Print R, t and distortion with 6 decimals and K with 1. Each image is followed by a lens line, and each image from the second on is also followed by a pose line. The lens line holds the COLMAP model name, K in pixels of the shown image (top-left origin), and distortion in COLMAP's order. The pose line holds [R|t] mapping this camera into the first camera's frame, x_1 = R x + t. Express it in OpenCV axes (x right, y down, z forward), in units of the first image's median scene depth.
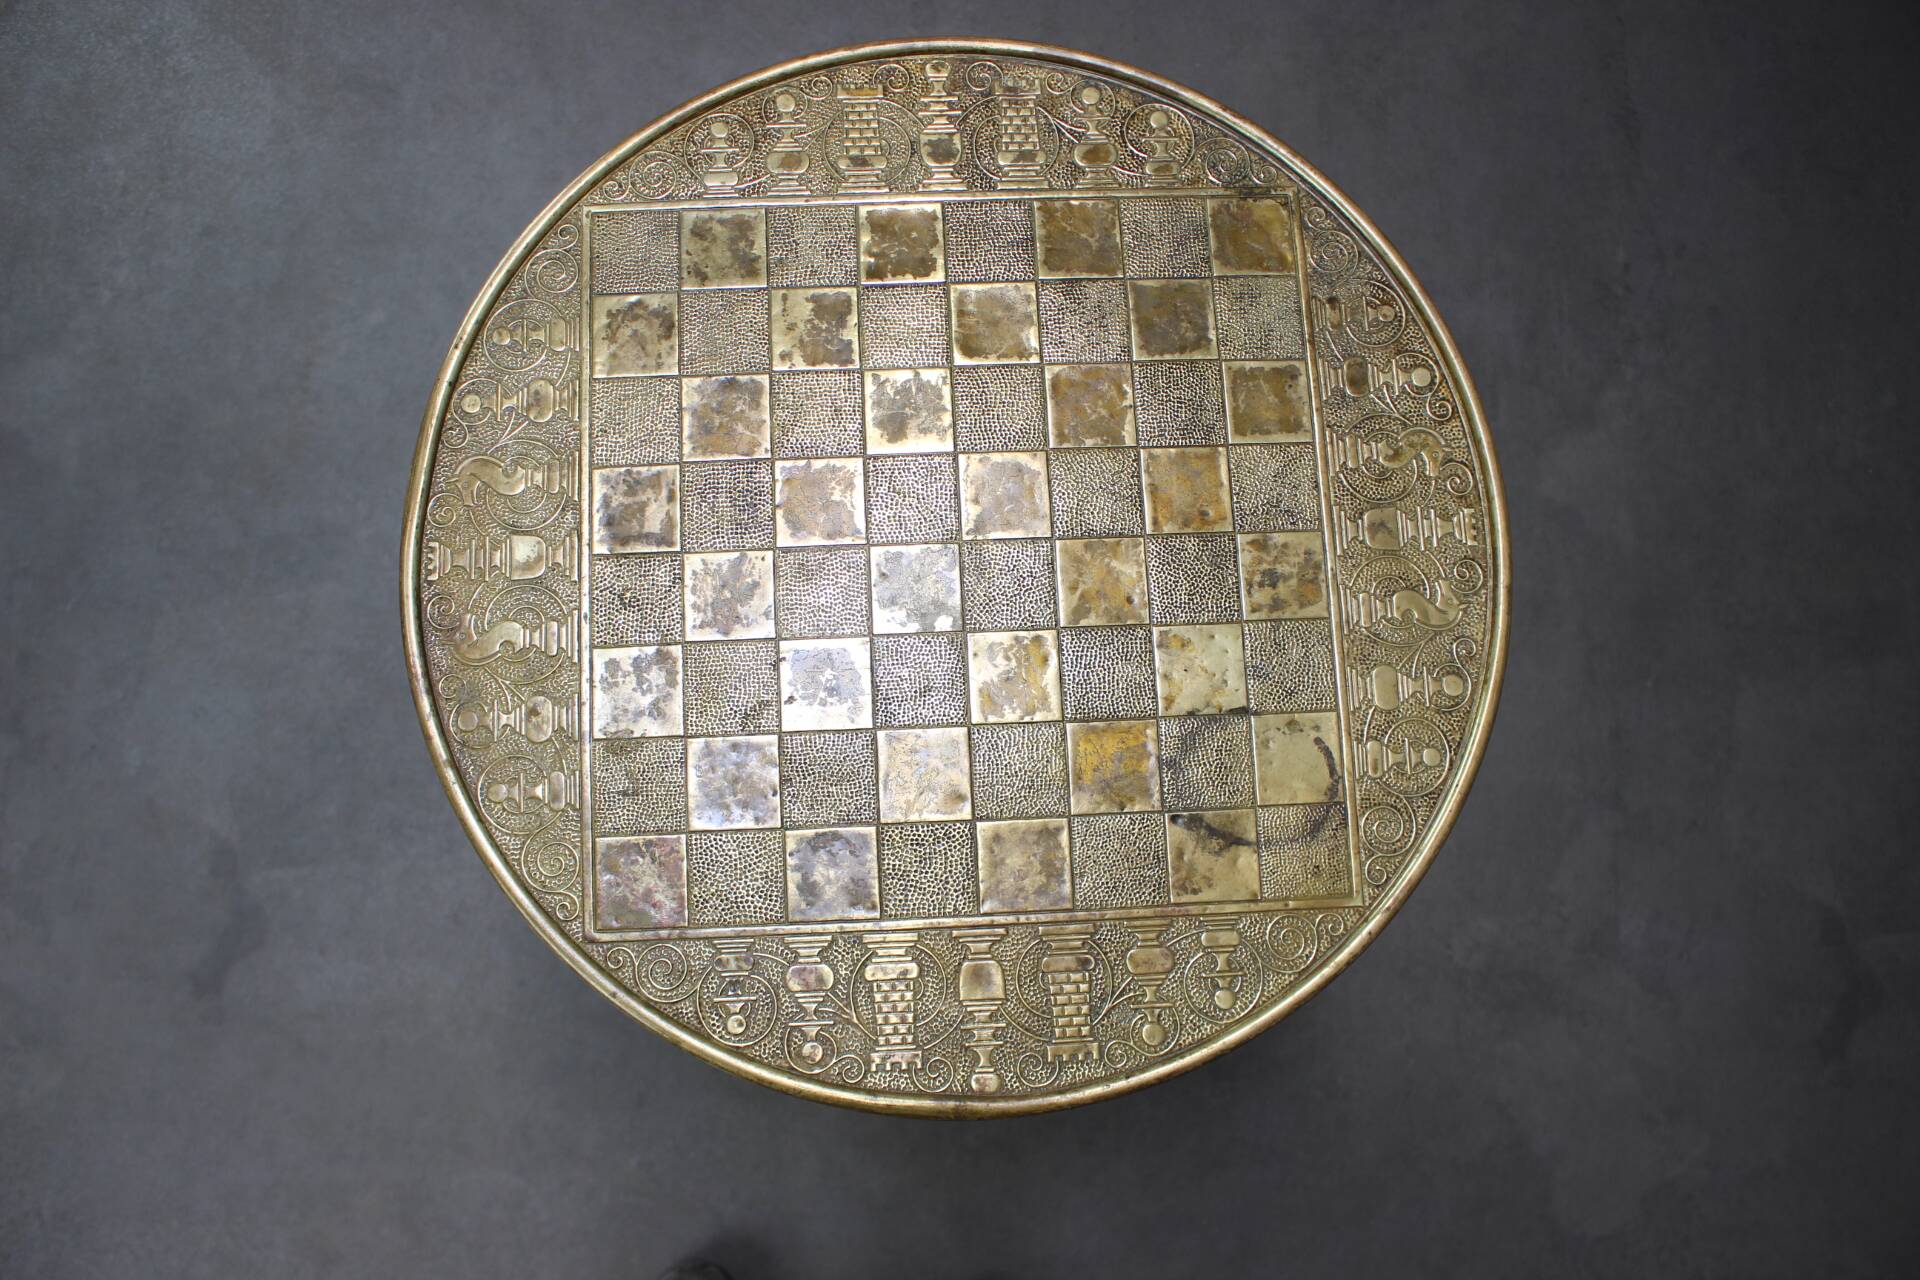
lens RADIAL K [[1596.7, 0, 944.9], [0, 1596.7, 652.4], [0, 0, 1]] dist [-0.140103, 0.071603]
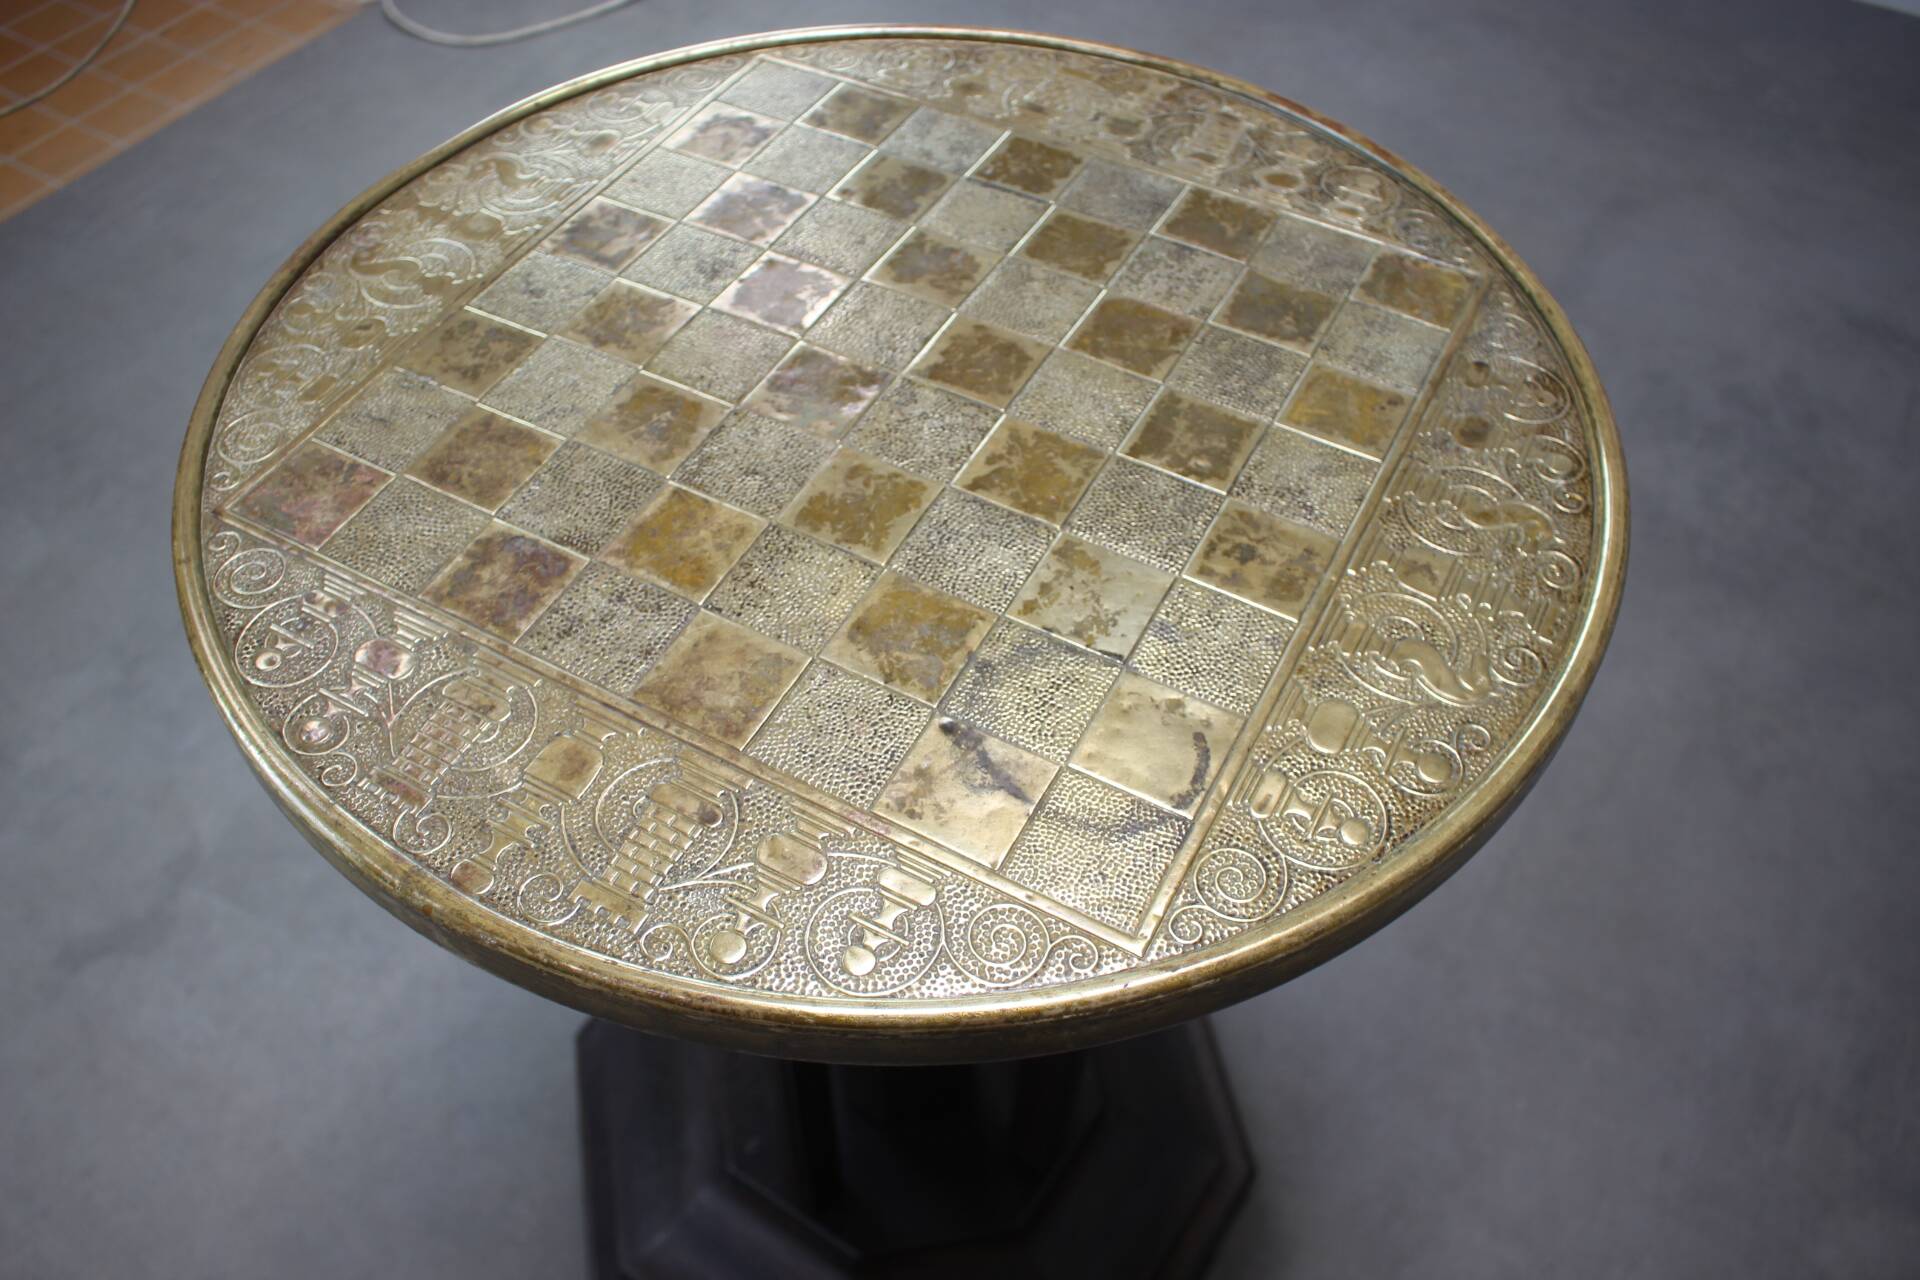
lens RADIAL K [[1596.7, 0, 946.7], [0, 1596.7, 658.1], [0, 0, 1]] dist [-0.140103, 0.071603]
pose [[0.855665, 0.376188, -0.355416, 0.349052], [-0.504370, 0.760045, -0.409807, 0.335361], [0.115968, 0.529919, 0.840082, 0.397317]]
